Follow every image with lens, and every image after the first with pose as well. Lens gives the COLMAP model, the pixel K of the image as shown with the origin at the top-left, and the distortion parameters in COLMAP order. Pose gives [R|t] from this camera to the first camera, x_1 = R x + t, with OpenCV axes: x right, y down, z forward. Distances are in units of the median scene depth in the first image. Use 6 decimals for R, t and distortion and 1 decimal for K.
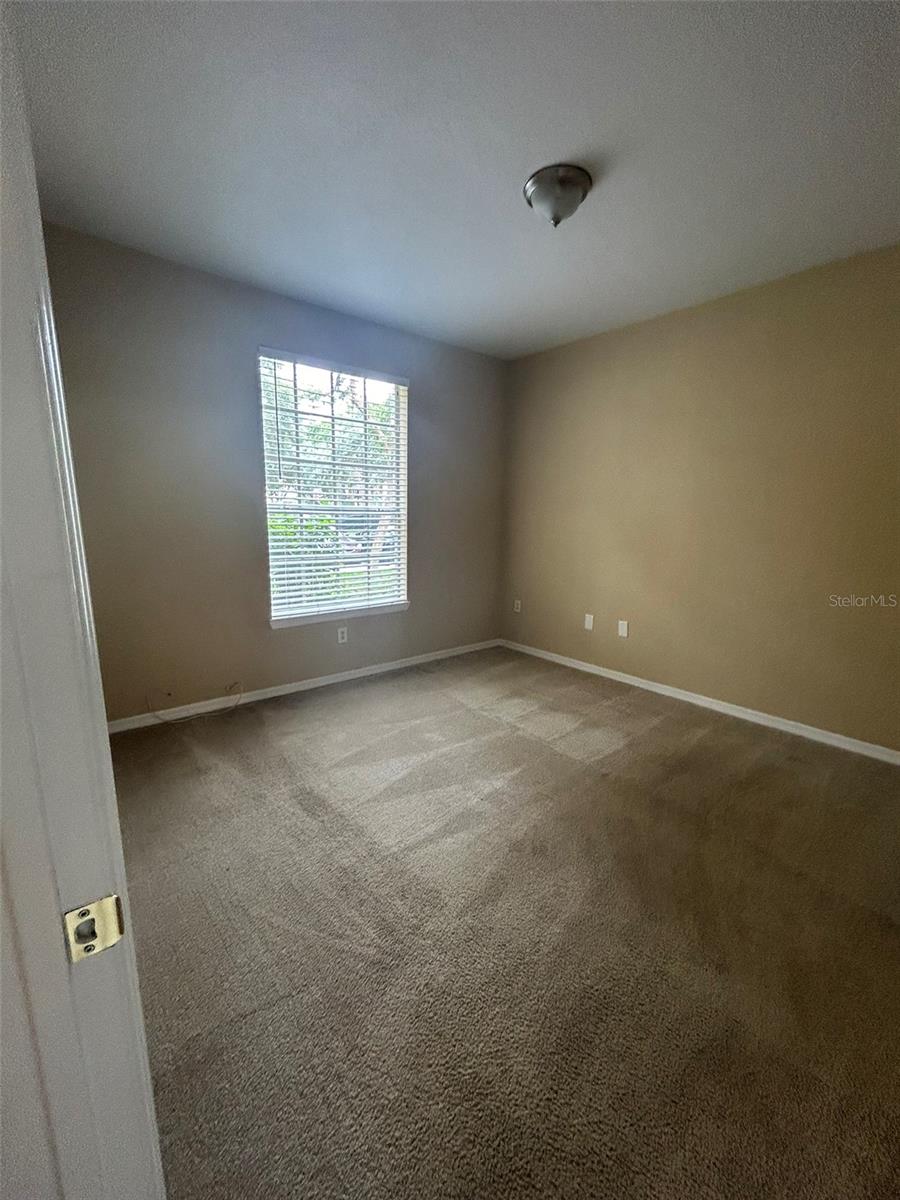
lens RADIAL K [[484.2, 0, 460.5], [0, 484.2, 601.2], [0, 0, 1]] dist [0.005996, -0.002981]
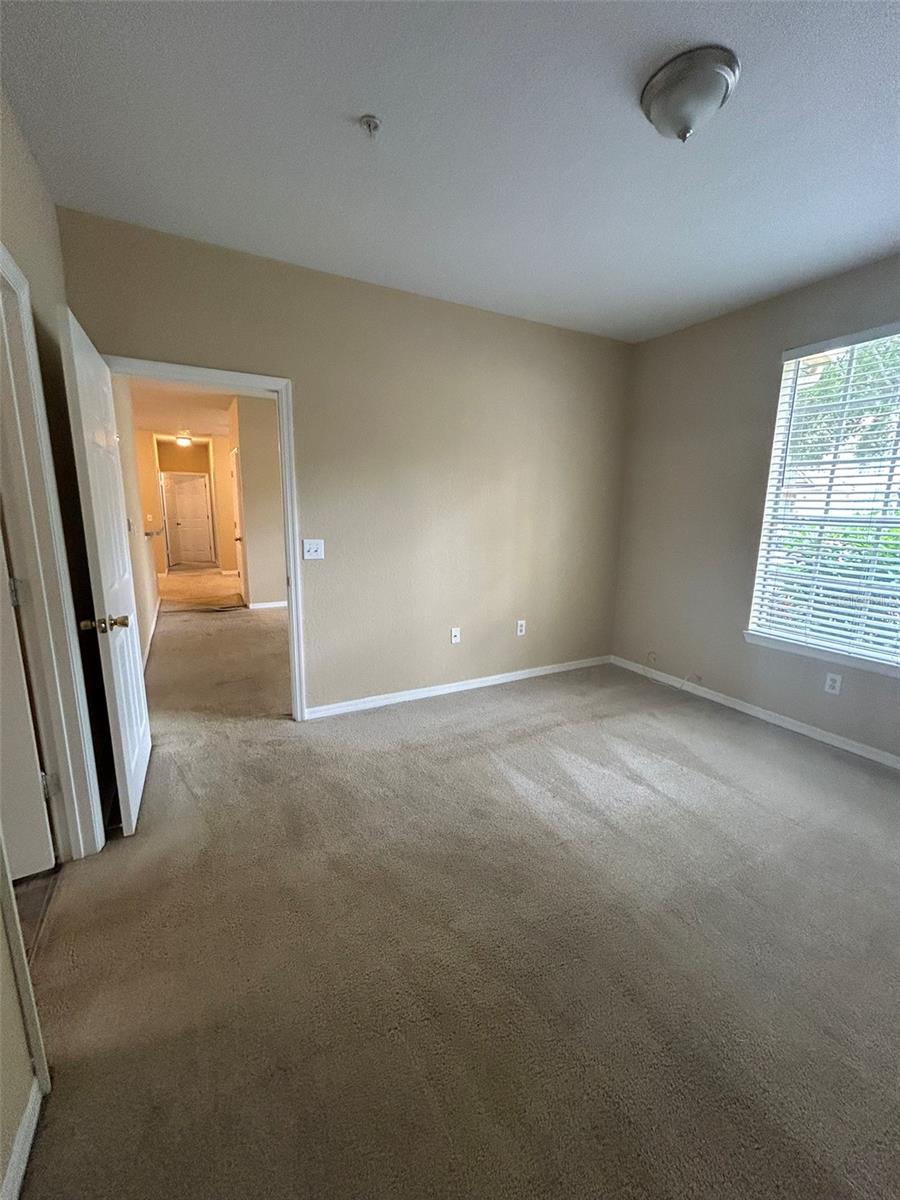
lens RADIAL K [[484.2, 0, 449.2], [0, 484.2, 600.6], [0, 0, 1]] dist [0.005996, -0.002981]
pose [[-0.169155, 0.165896, -0.971527, 0.648947], [-0.213827, 0.956077, 0.200488, -0.088867], [0.962115, 0.241652, -0.126252, 0.529188]]
